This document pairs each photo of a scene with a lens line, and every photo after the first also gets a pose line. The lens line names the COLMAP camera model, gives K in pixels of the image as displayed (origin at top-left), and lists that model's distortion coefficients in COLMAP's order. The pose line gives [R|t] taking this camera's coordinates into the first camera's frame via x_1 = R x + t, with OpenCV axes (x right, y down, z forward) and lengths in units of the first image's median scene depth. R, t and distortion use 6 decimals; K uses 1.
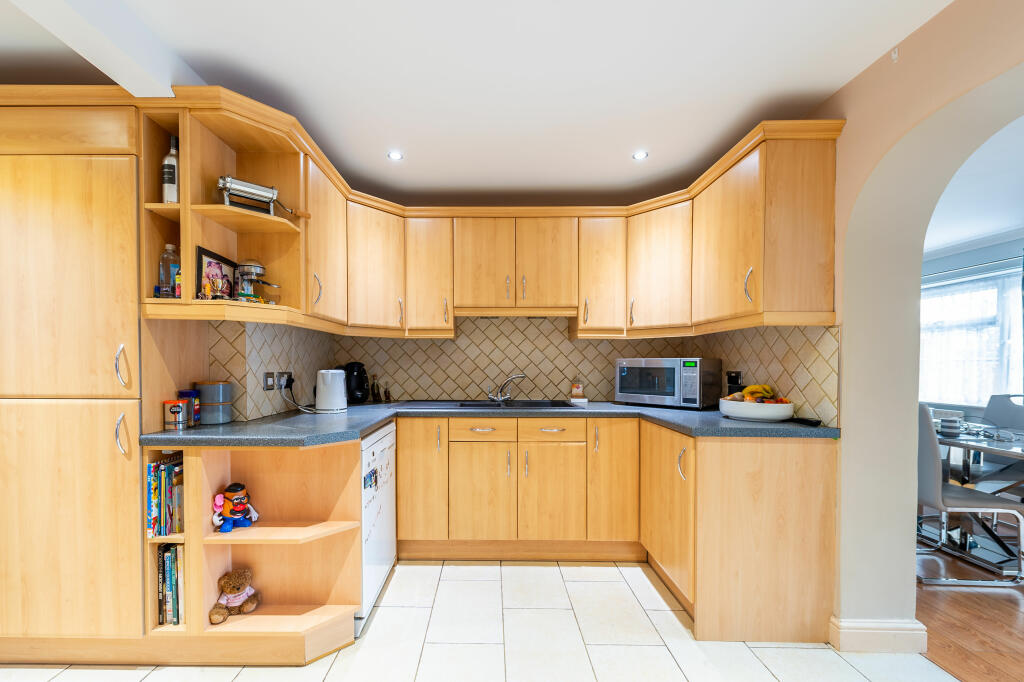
lens RADIAL K [[406.6, 0, 497.2], [0, 406.6, 371.0], [0, 0, 1]] dist [0.002646, -0.000367]
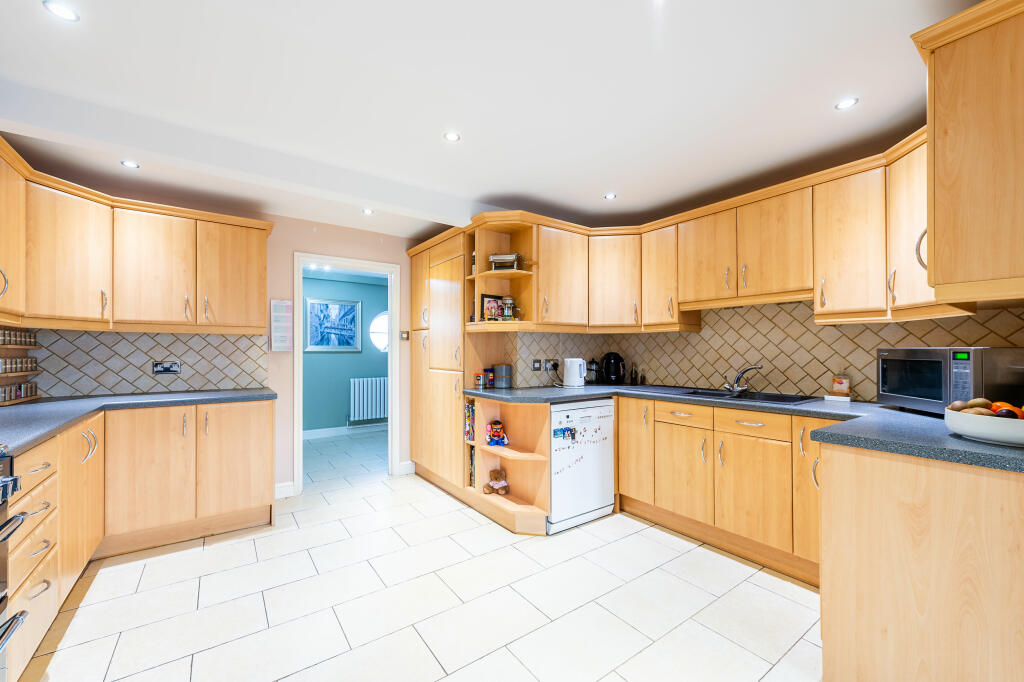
lens RADIAL K [[412.3, 0, 536.6], [0, 412.3, 348.6], [0, 0, 1]] dist [0.004342, -0.001405]
pose [[0.622079, -0.007347, -0.782920, 0.678810], [-0.010746, 0.999782, -0.017920, -0.010401], [0.782881, 0.019562, 0.621864, -0.007971]]
